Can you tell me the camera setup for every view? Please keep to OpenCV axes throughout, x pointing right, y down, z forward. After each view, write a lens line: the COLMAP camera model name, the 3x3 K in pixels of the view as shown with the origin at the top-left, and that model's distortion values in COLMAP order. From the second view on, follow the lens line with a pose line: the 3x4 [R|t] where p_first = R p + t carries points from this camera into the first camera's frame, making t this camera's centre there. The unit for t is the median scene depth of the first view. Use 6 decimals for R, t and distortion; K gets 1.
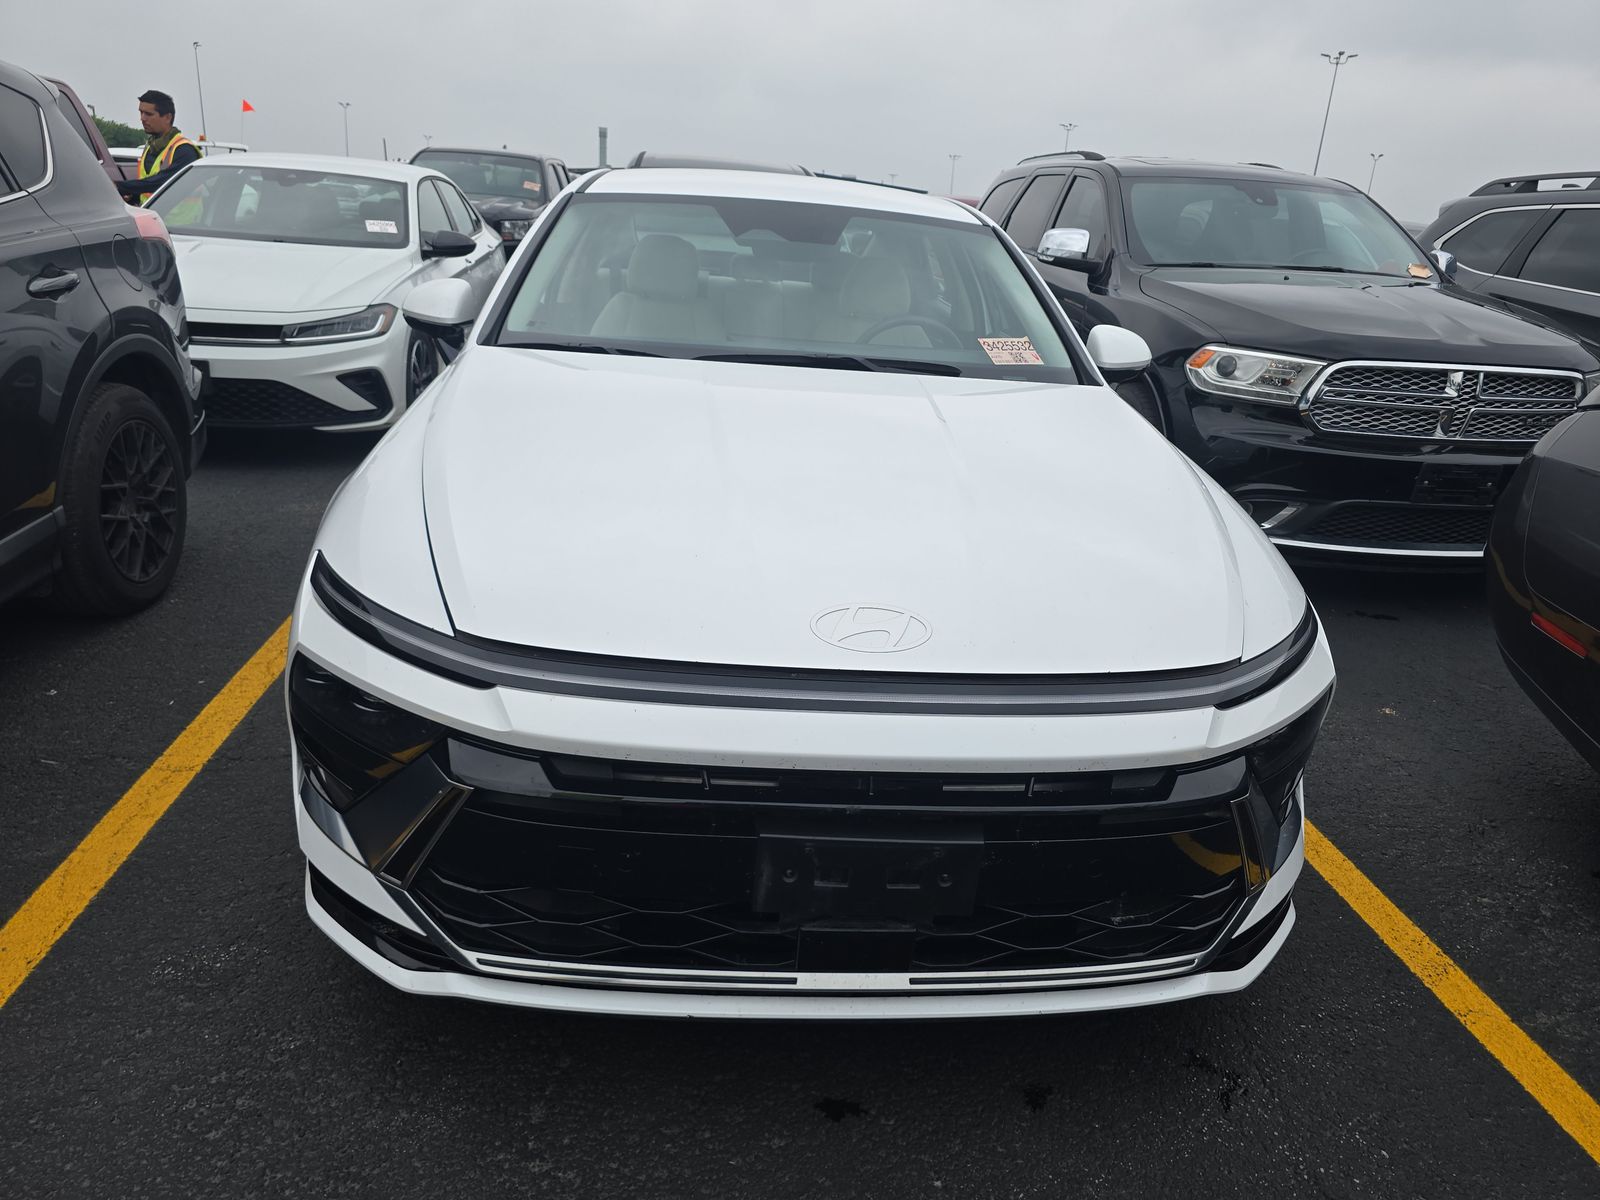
lens RADIAL K [[1102.8, 0, 817.9], [0, 1102.8, 597.4], [0, 0, 1]] dist [0.007804, -0.000701]
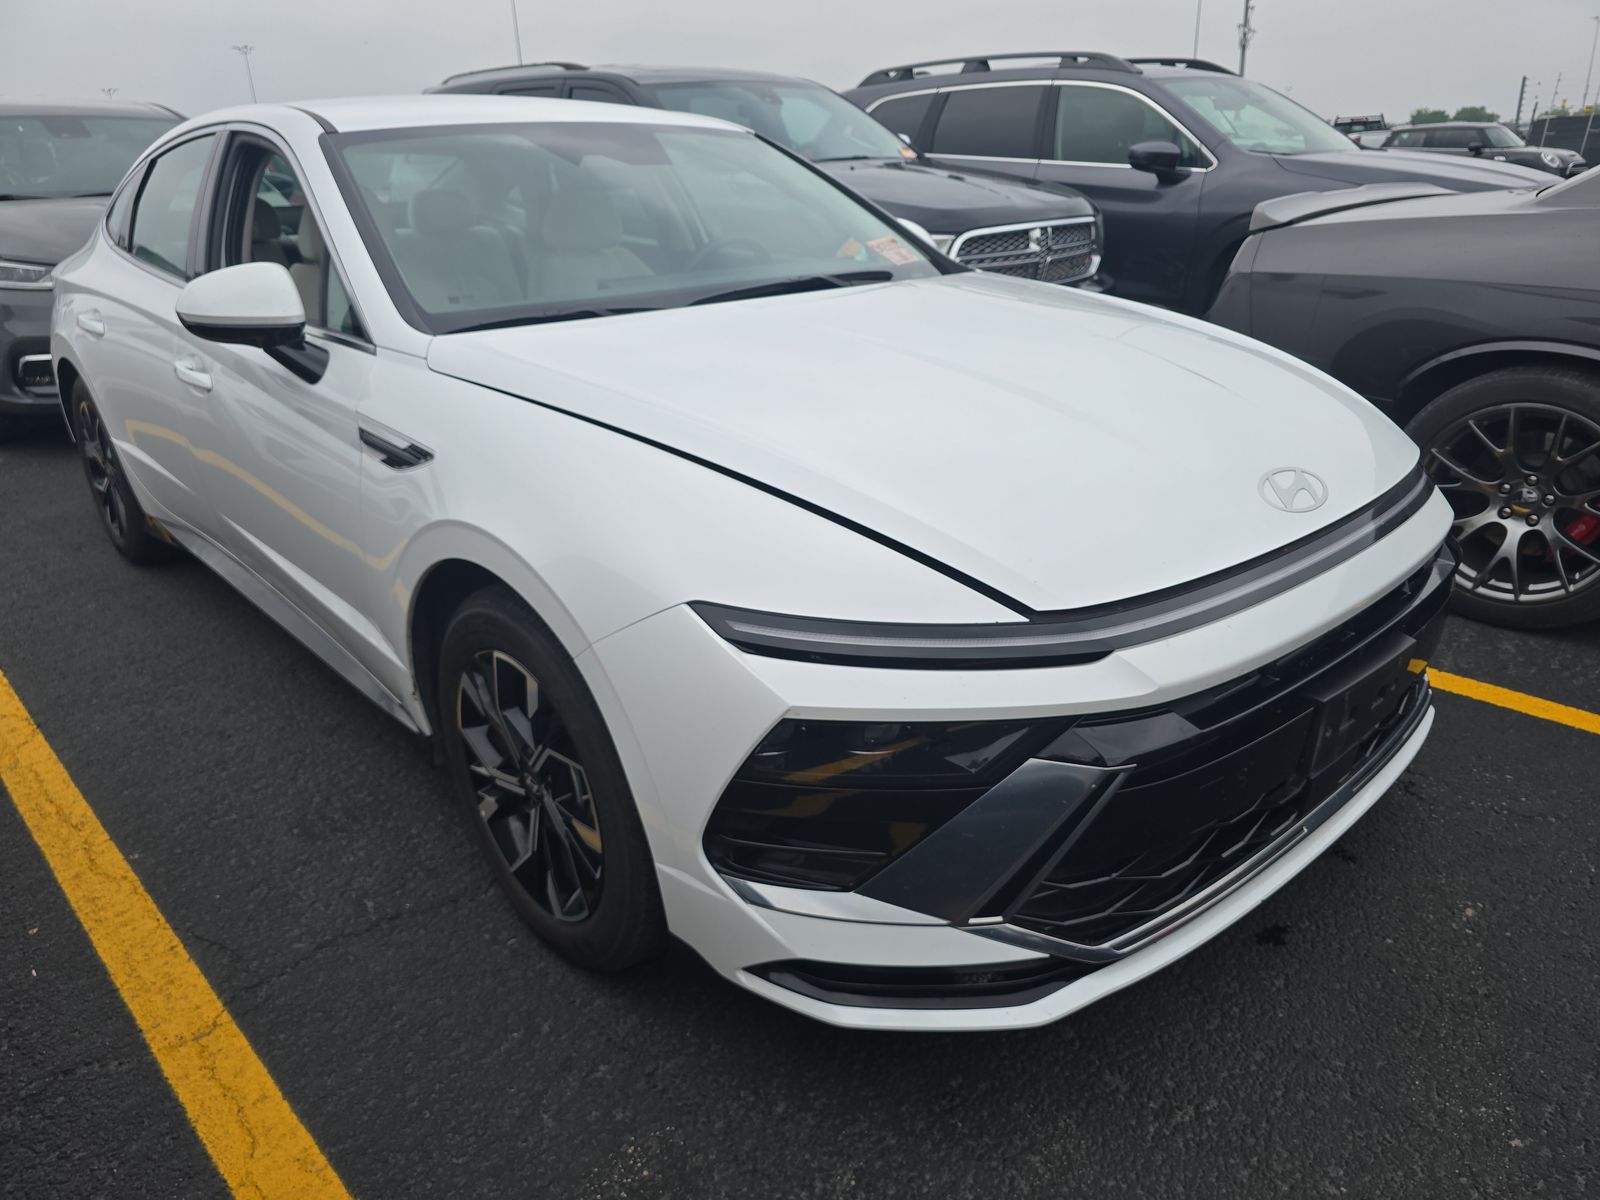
lens RADIAL K [[1102.8, 0, 817.9], [0, 1102.8, 597.4], [0, 0, 1]] dist [0.007804, -0.000701]
pose [[0.792201, -0.306597, 0.527651, -0.365835], [0.272794, 0.951351, 0.143227, -0.061185], [-0.545894, 0.030476, 0.837300, 0.143010]]
